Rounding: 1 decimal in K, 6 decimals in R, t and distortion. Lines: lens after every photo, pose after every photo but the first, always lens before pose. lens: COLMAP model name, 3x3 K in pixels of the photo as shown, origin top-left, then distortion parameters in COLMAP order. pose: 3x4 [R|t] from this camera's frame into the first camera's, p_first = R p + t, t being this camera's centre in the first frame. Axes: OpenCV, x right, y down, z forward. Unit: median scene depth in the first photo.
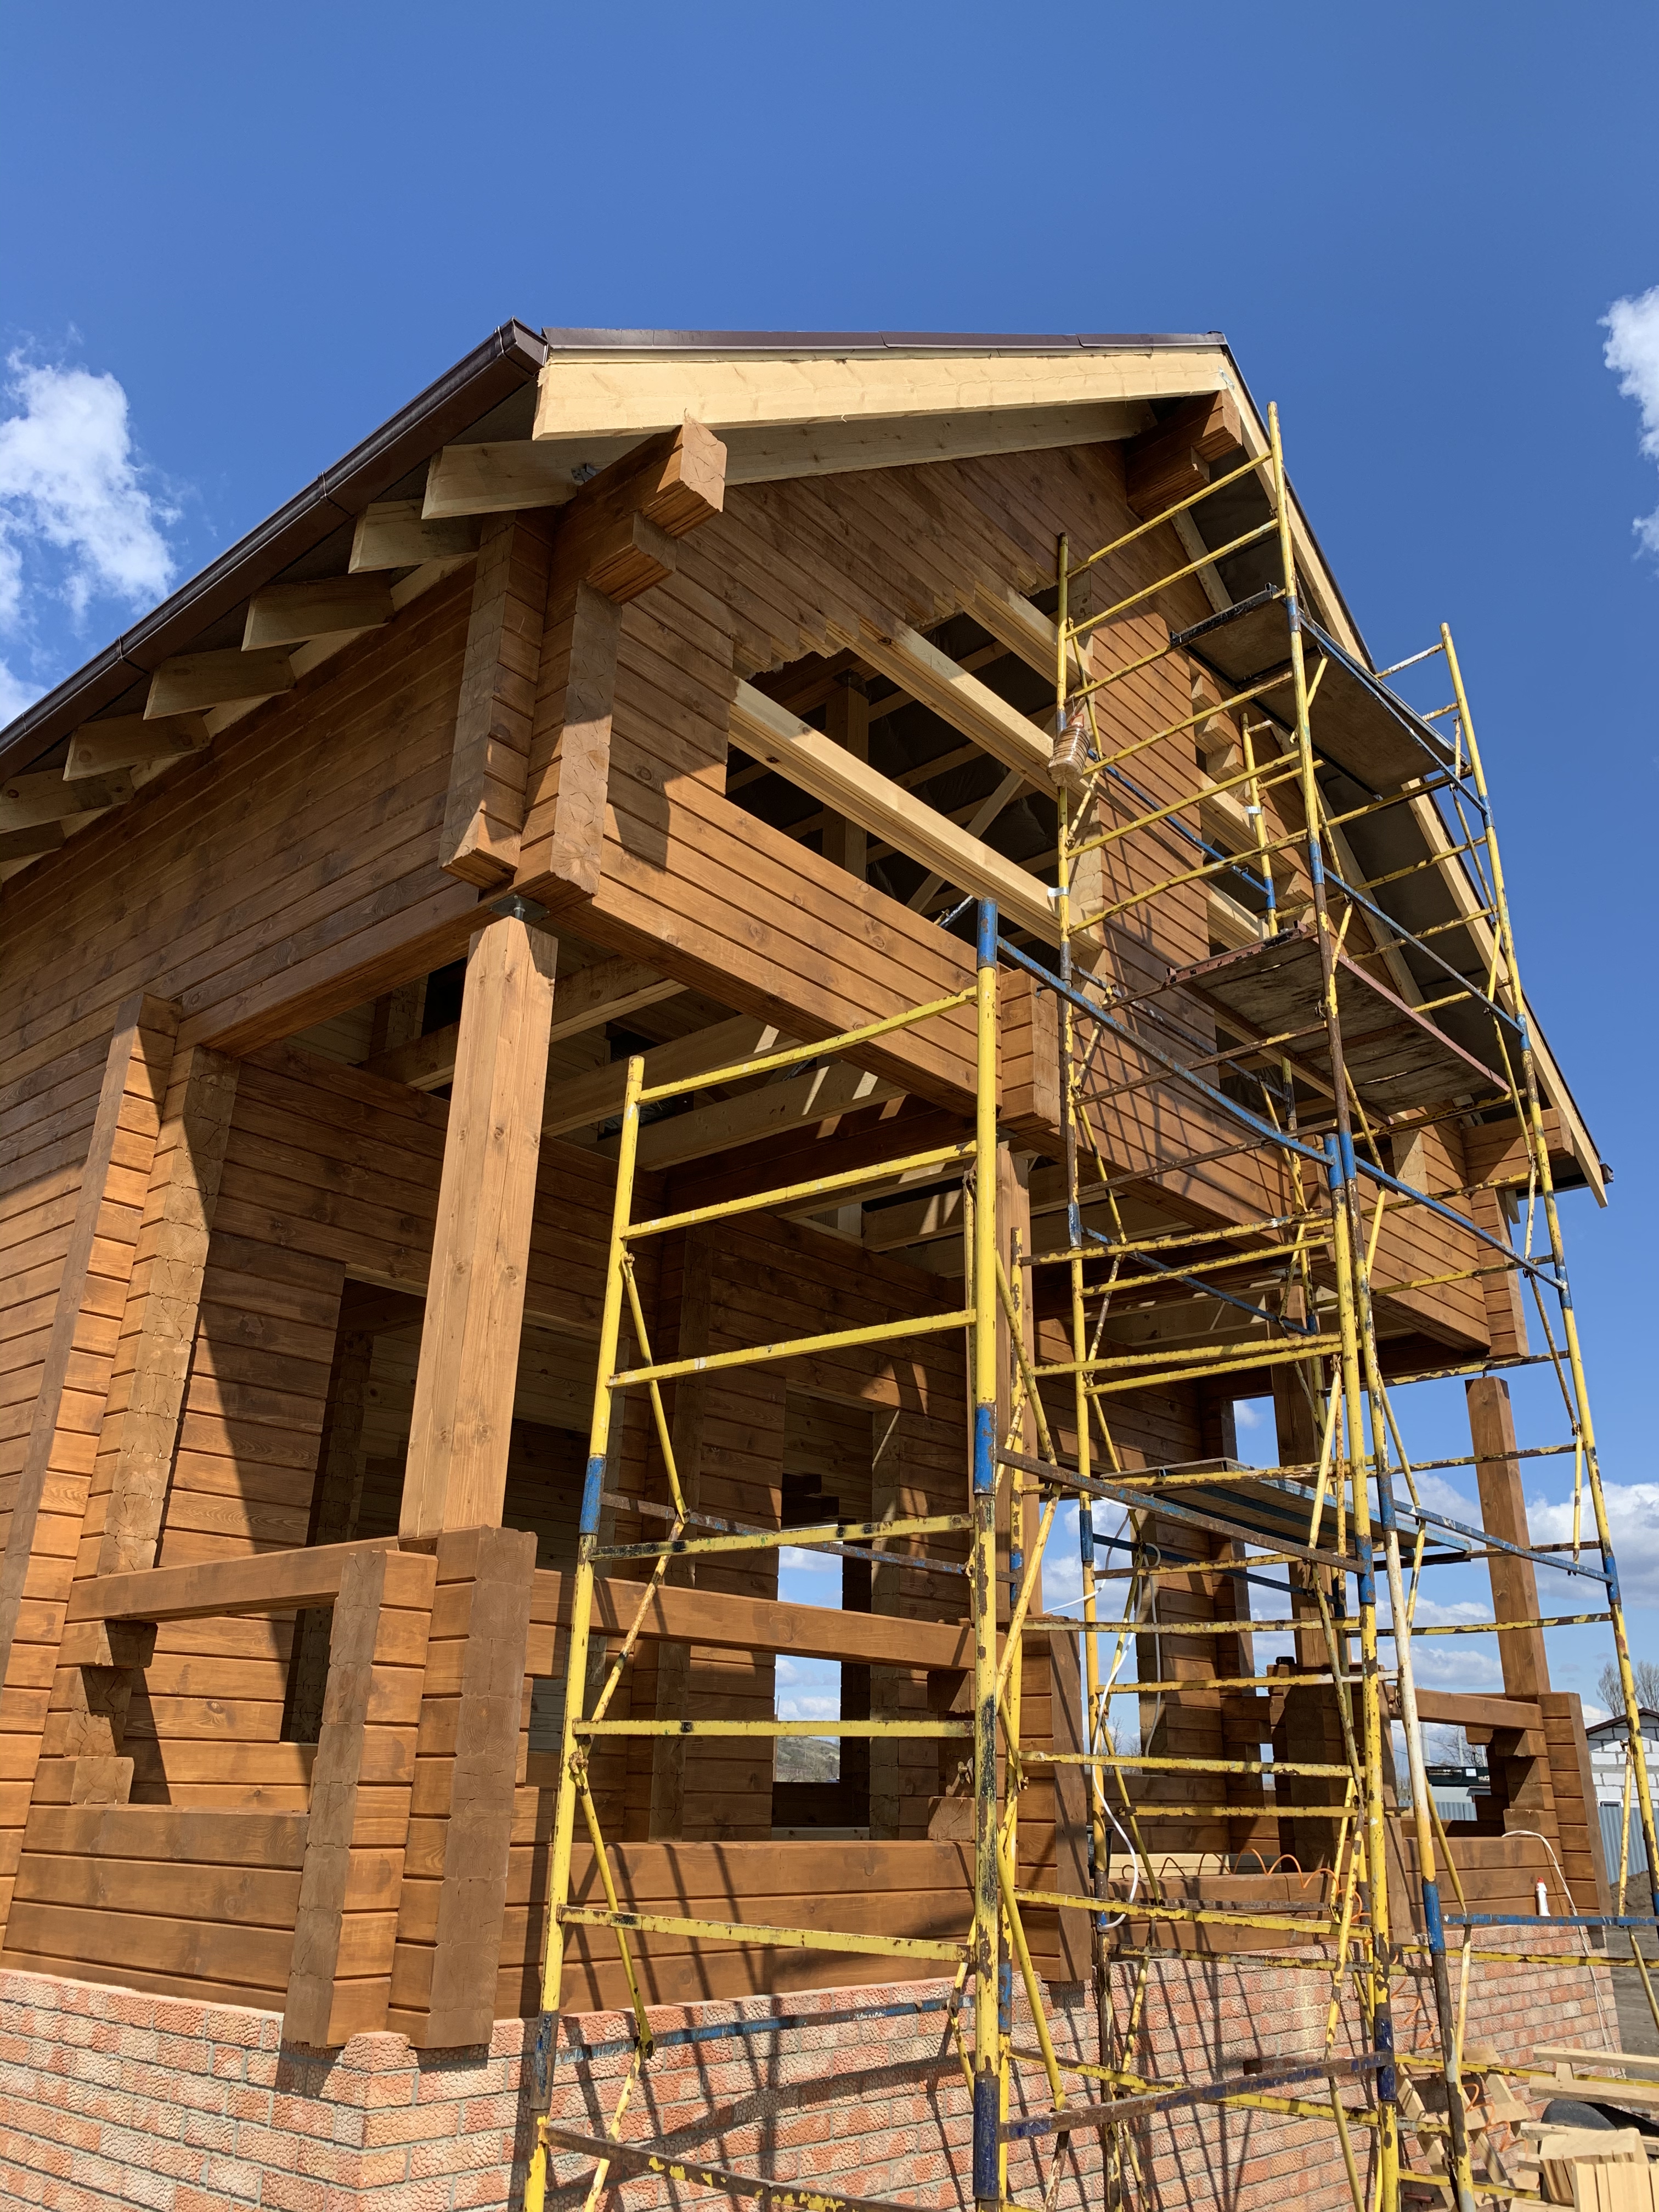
lens RADIAL K [[1689.9, 0, 834.6], [0, 1689.9, 1089.2], [0, 0, 1]] dist [0.059788, -0.050469]
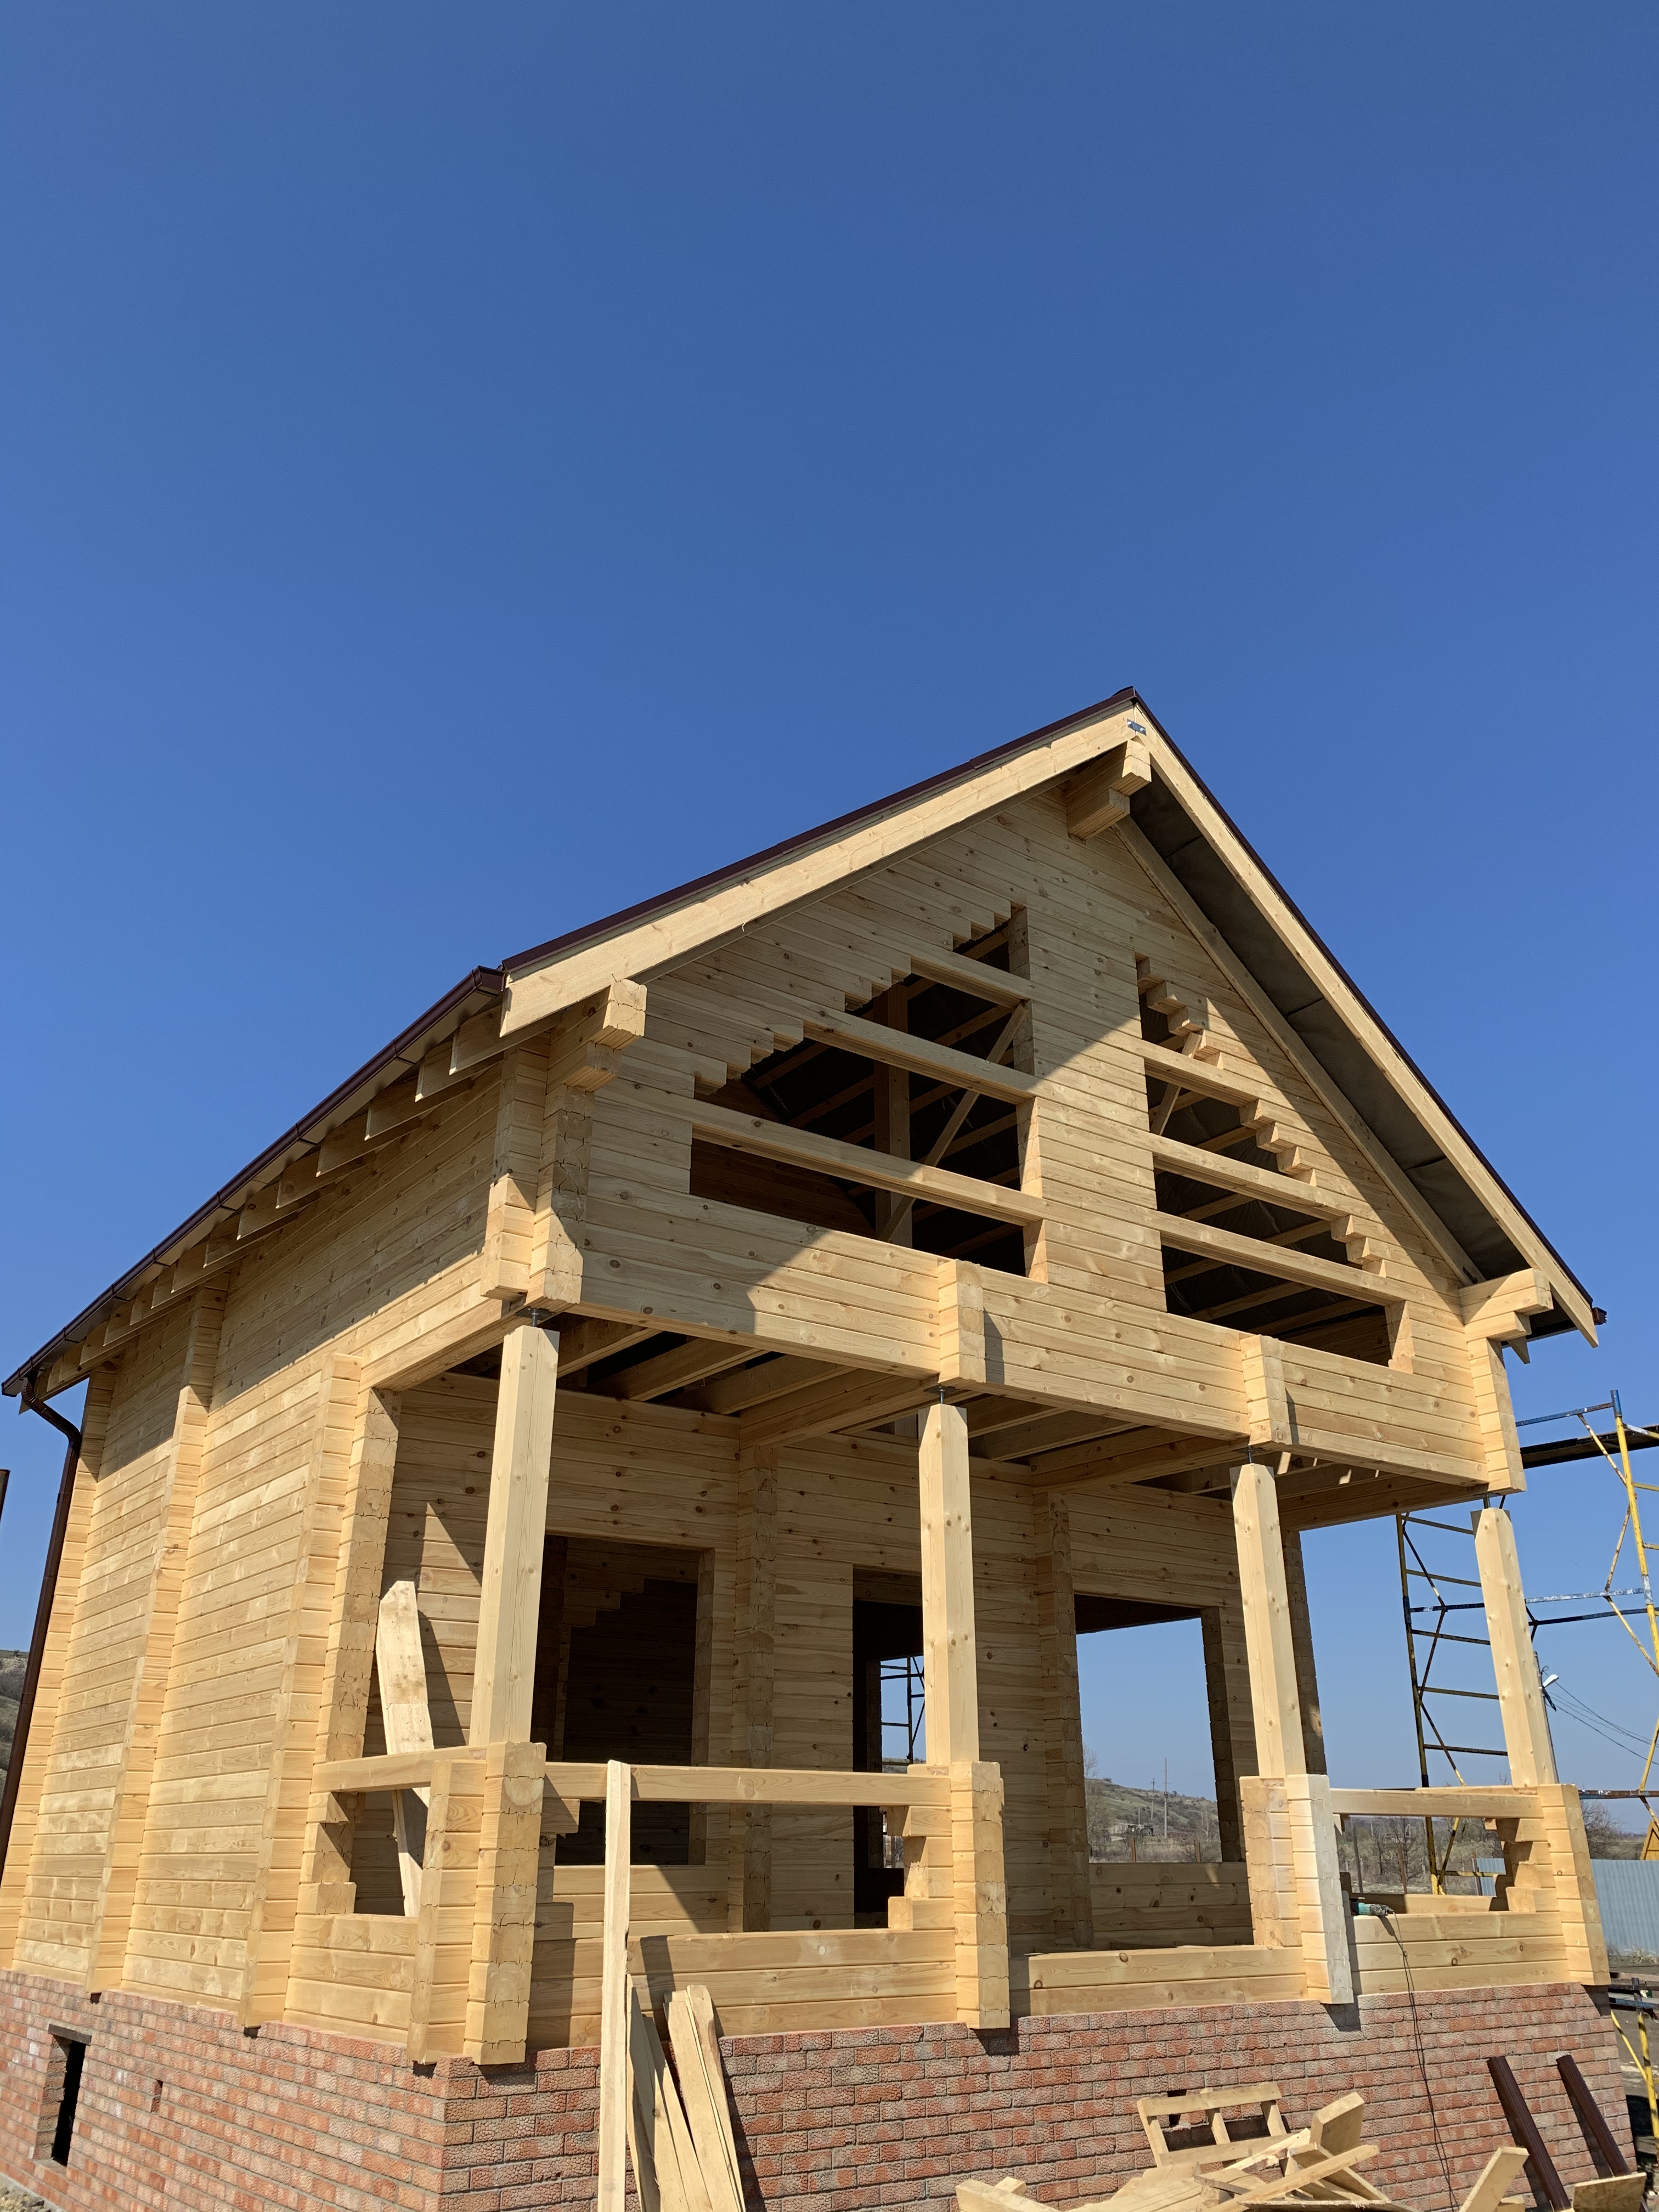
lens RADIAL K [[1689.9, 0, 834.6], [0, 1689.9, 1089.2], [0, 0, 1]] dist [0.059788, -0.050469]
pose [[0.976226, -0.108321, -0.187750, 0.348748], [0.102002, 0.993853, -0.043026, -0.193022], [0.191256, 0.022852, 0.981274, -0.411486]]
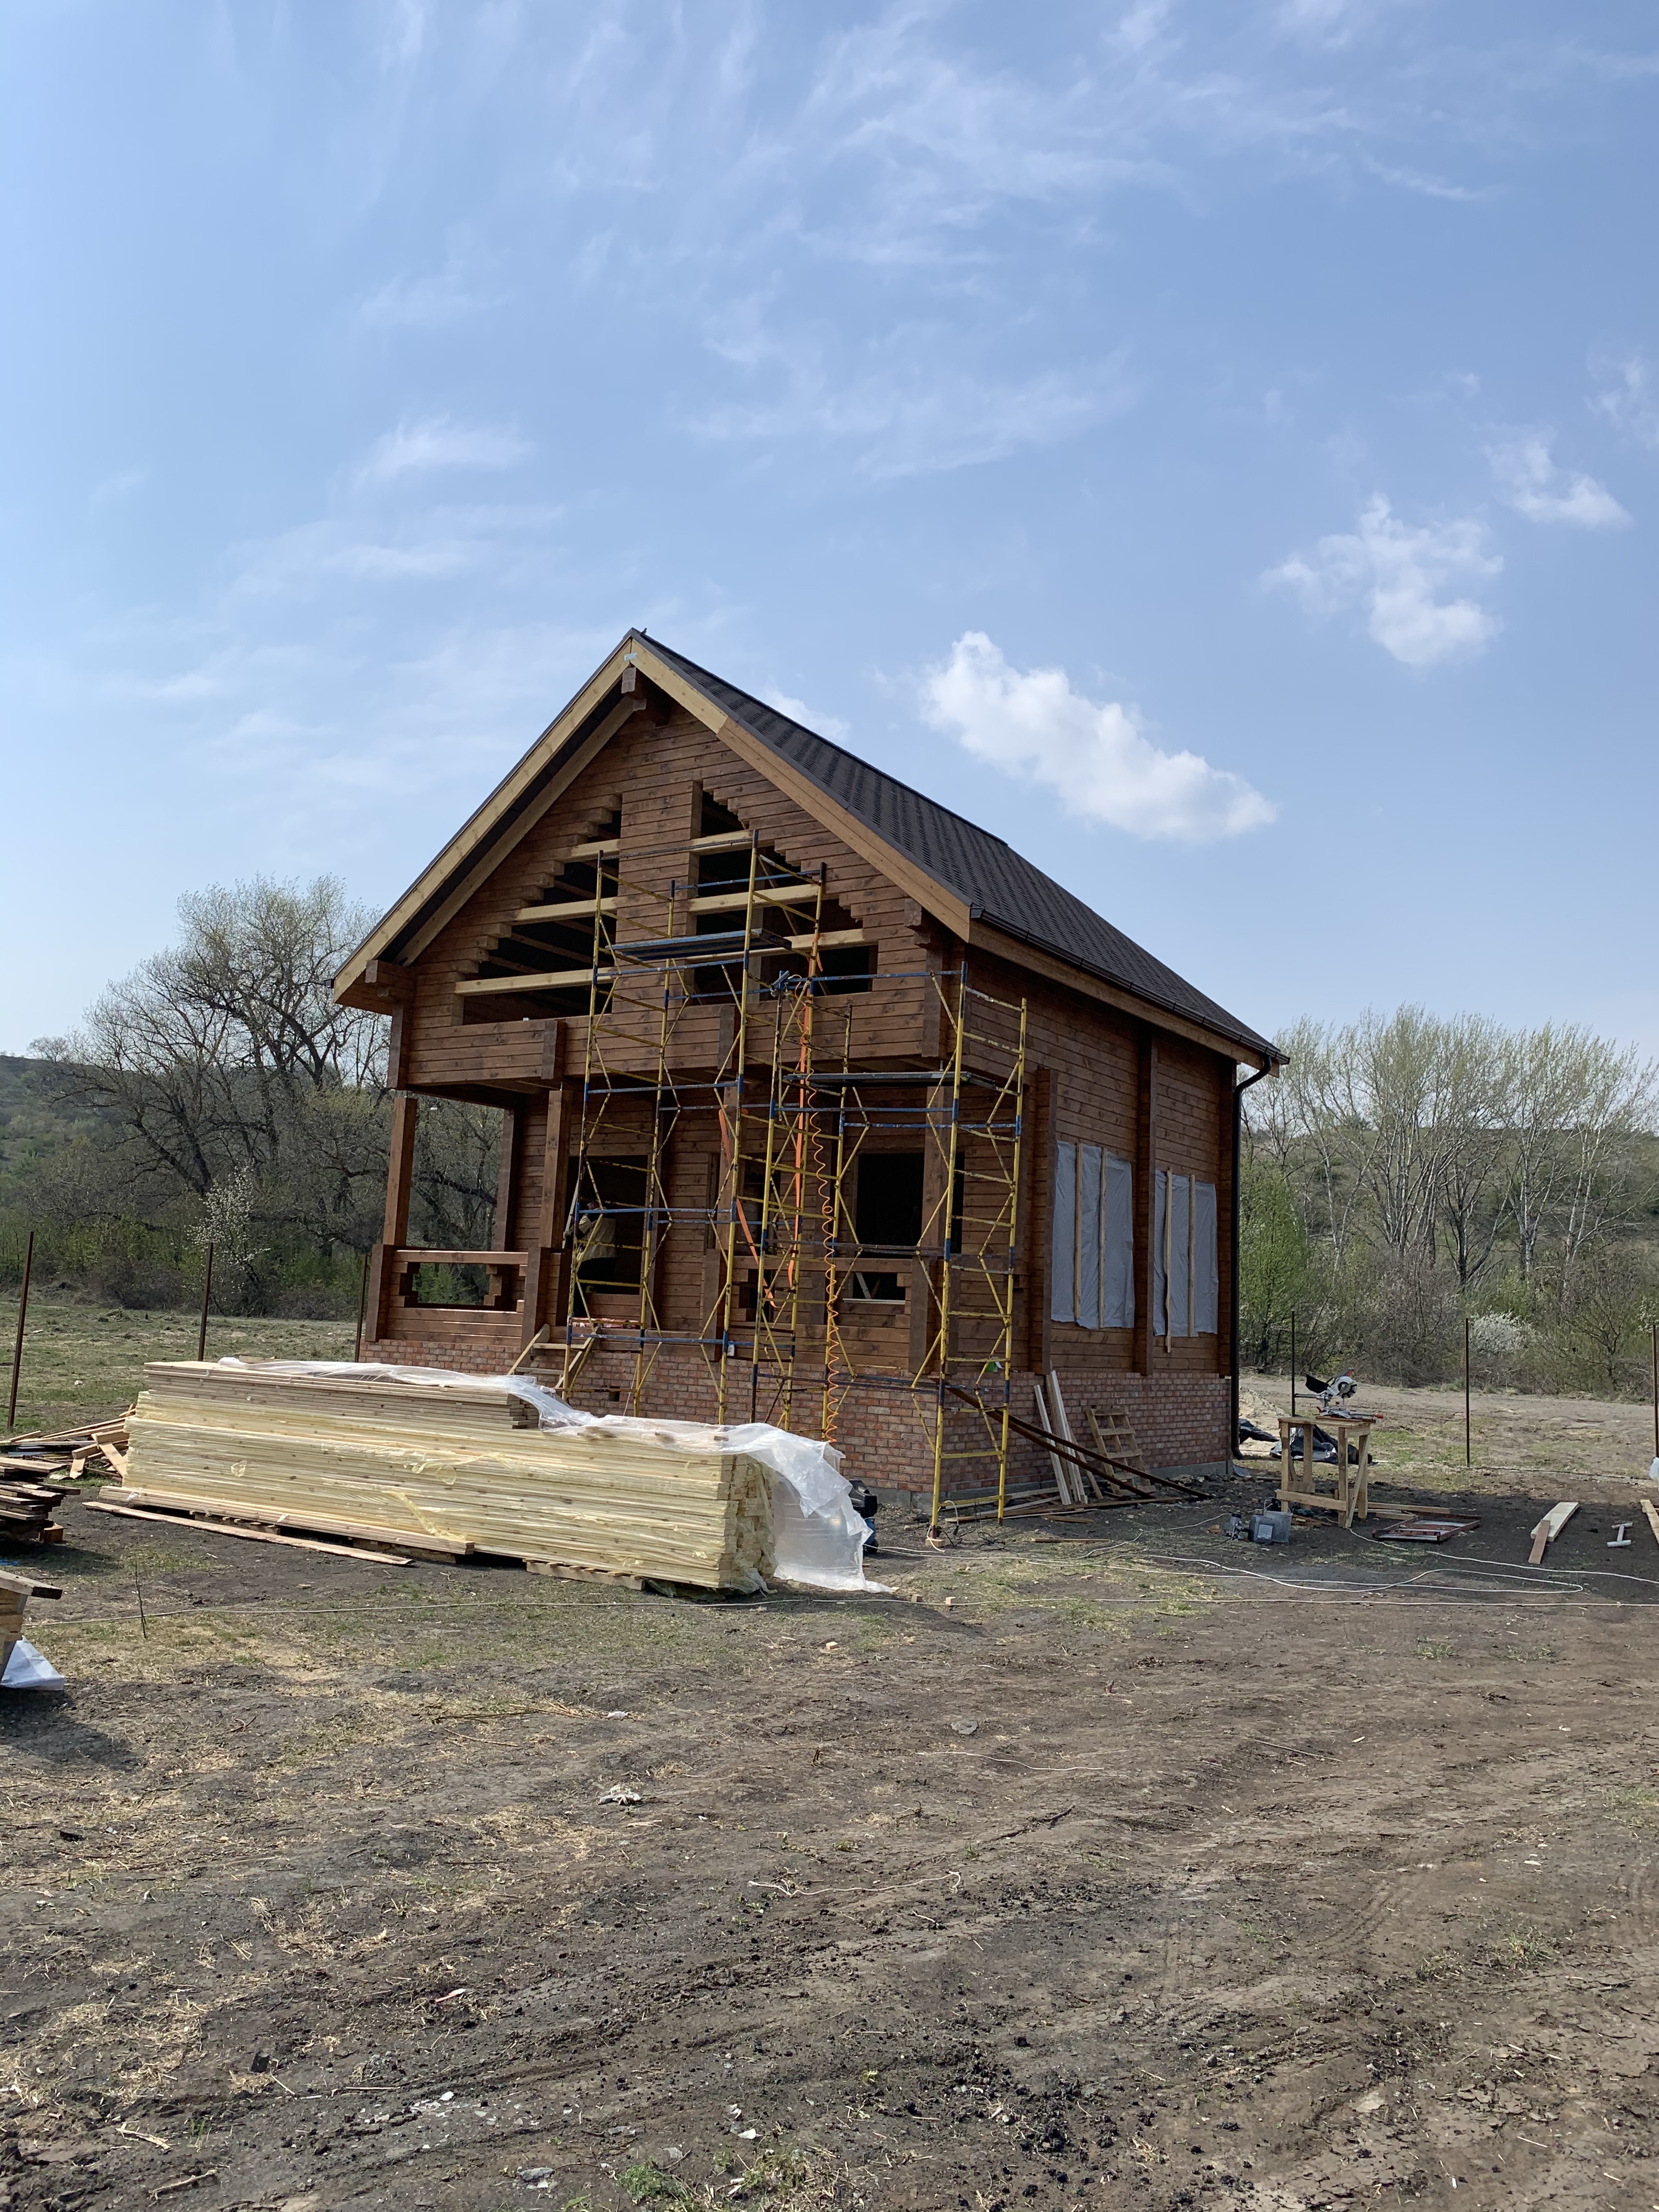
lens RADIAL K [[1689.9, 0, 834.6], [0, 1689.9, 1089.2], [0, 0, 1]] dist [0.059788, -0.050469]
pose [[0.137995, -0.147275, -0.979422, 3.422500], [0.337989, 0.936524, -0.093203, 0.529731], [0.930978, -0.318172, 0.179013, 1.075462]]
